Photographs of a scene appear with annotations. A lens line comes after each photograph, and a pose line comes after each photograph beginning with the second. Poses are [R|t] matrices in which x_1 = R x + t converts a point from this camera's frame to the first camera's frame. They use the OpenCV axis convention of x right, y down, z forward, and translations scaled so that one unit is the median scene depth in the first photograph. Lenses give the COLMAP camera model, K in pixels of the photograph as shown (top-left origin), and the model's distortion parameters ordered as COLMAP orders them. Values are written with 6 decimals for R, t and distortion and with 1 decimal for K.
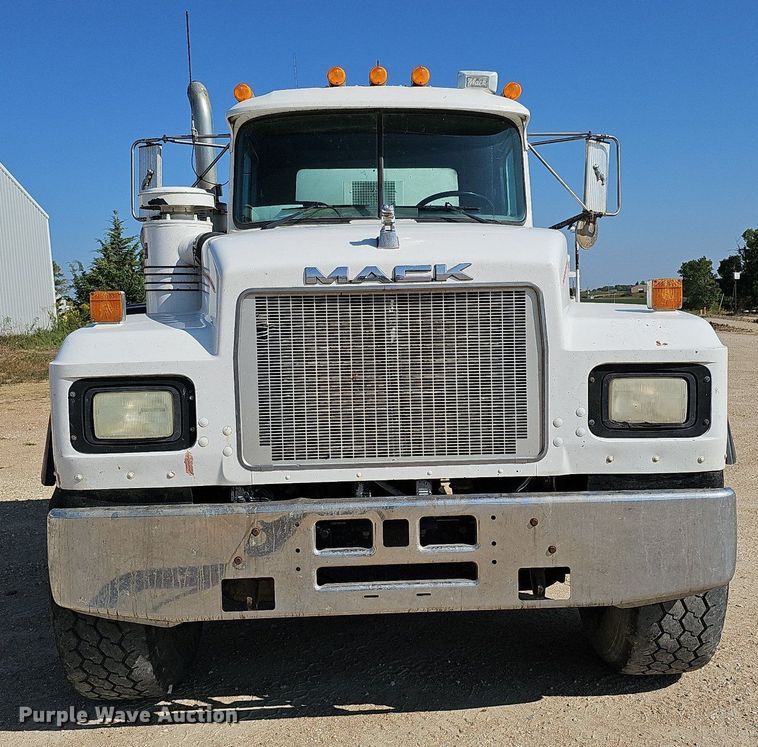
lens RADIAL K [[828.7, 0, 368.2], [0, 828.7, 355.4], [0, 0, 1]] dist [0.061364, 0.000000]
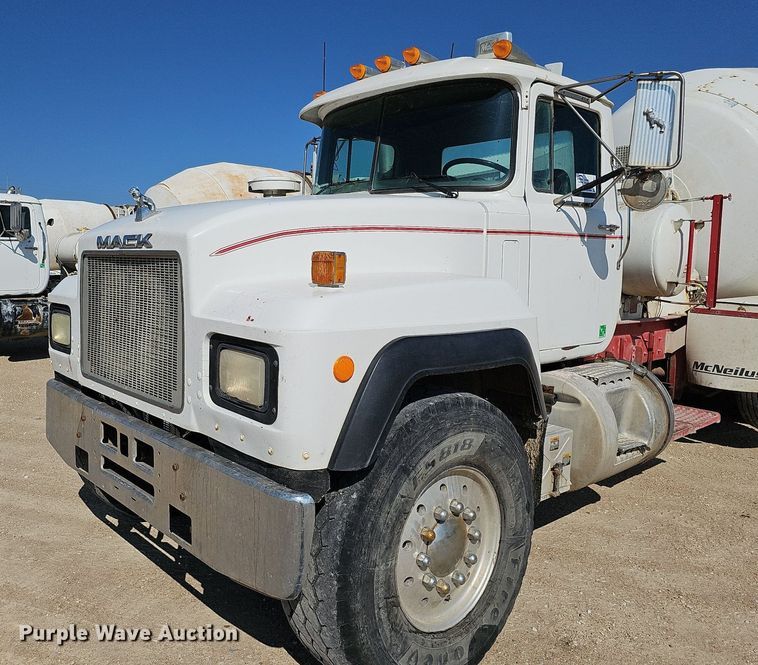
lens RADIAL K [[641.1, 0, 346.7], [0, 641.1, 300.7], [0, 0, 1]] dist [0.047217, -0.046495]
pose [[0.636148, 0.083979, -0.766983, 0.991612], [-0.078327, 0.995953, 0.044084, -0.076657], [0.767581, 0.032031, 0.640151, 0.621750]]
